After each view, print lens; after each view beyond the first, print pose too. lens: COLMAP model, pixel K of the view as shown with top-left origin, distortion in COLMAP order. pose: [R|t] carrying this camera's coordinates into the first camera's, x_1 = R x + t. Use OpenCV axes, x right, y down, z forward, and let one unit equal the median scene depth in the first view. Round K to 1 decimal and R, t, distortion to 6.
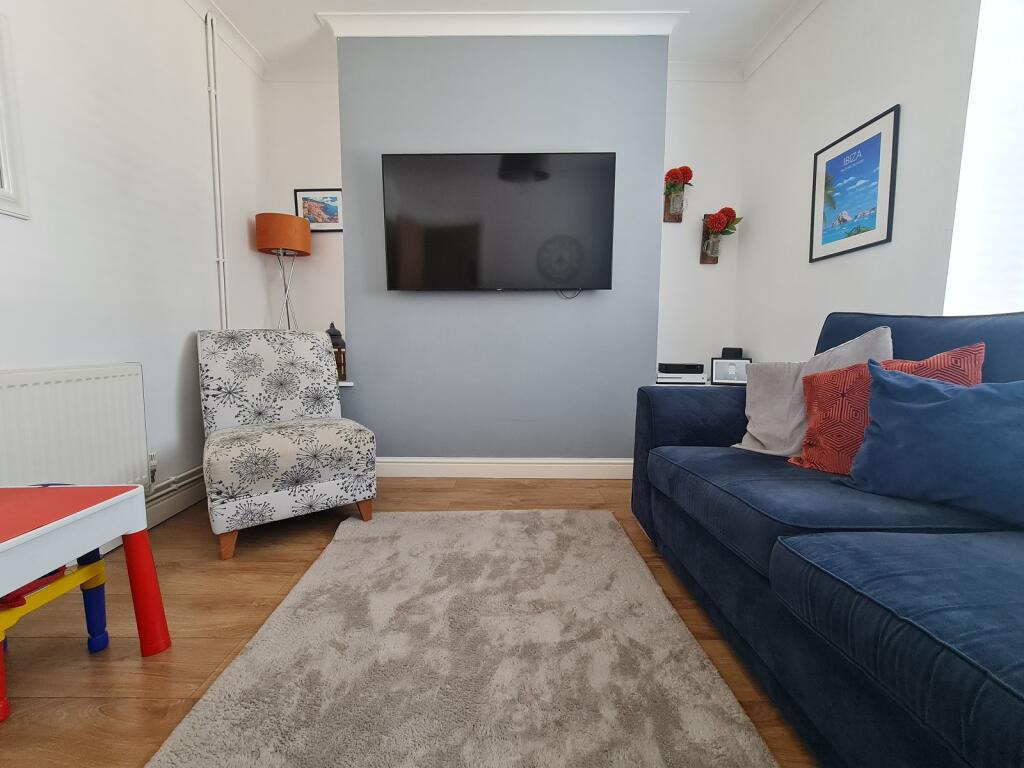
lens RADIAL K [[422.3, 0, 505.8], [0, 422.3, 375.8], [0, 0, 1]] dist [-0.002642, -0.000204]
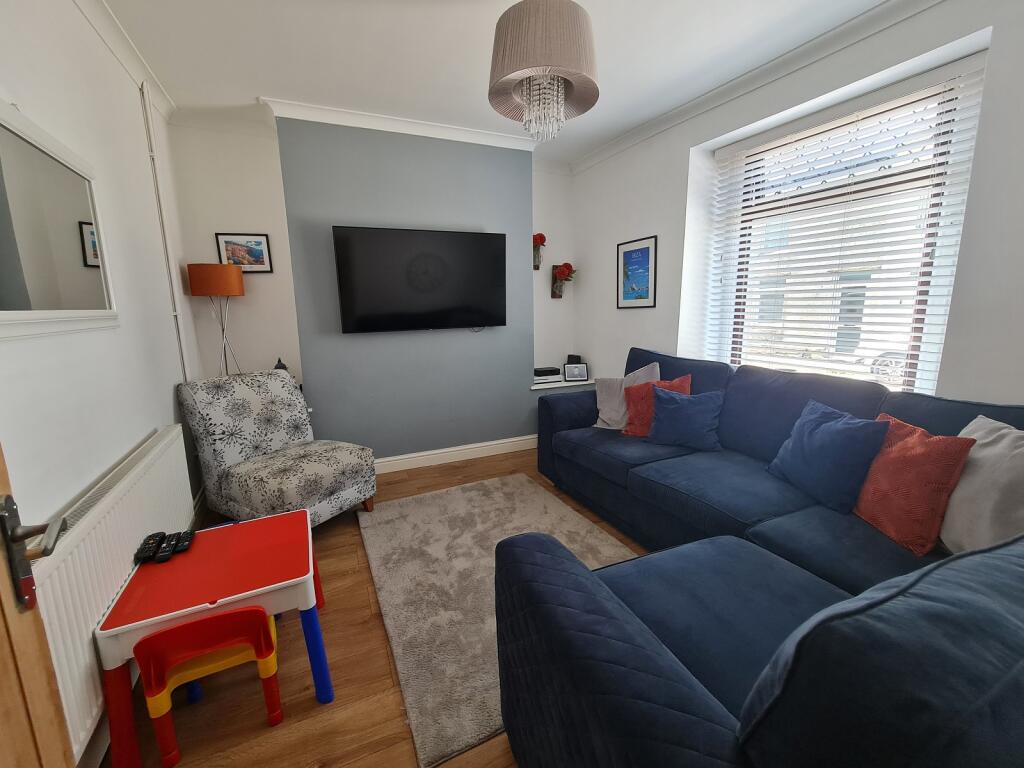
lens RADIAL K [[422.3, 0, 505.8], [0, 422.3, 375.8], [0, 0, 1]] dist [-0.002642, -0.000204]
pose [[0.912825, -0.090025, 0.398304, -0.433611], [0.062566, 0.994713, 0.081437, -0.186806], [-0.403530, -0.049417, 0.913631, -0.428329]]
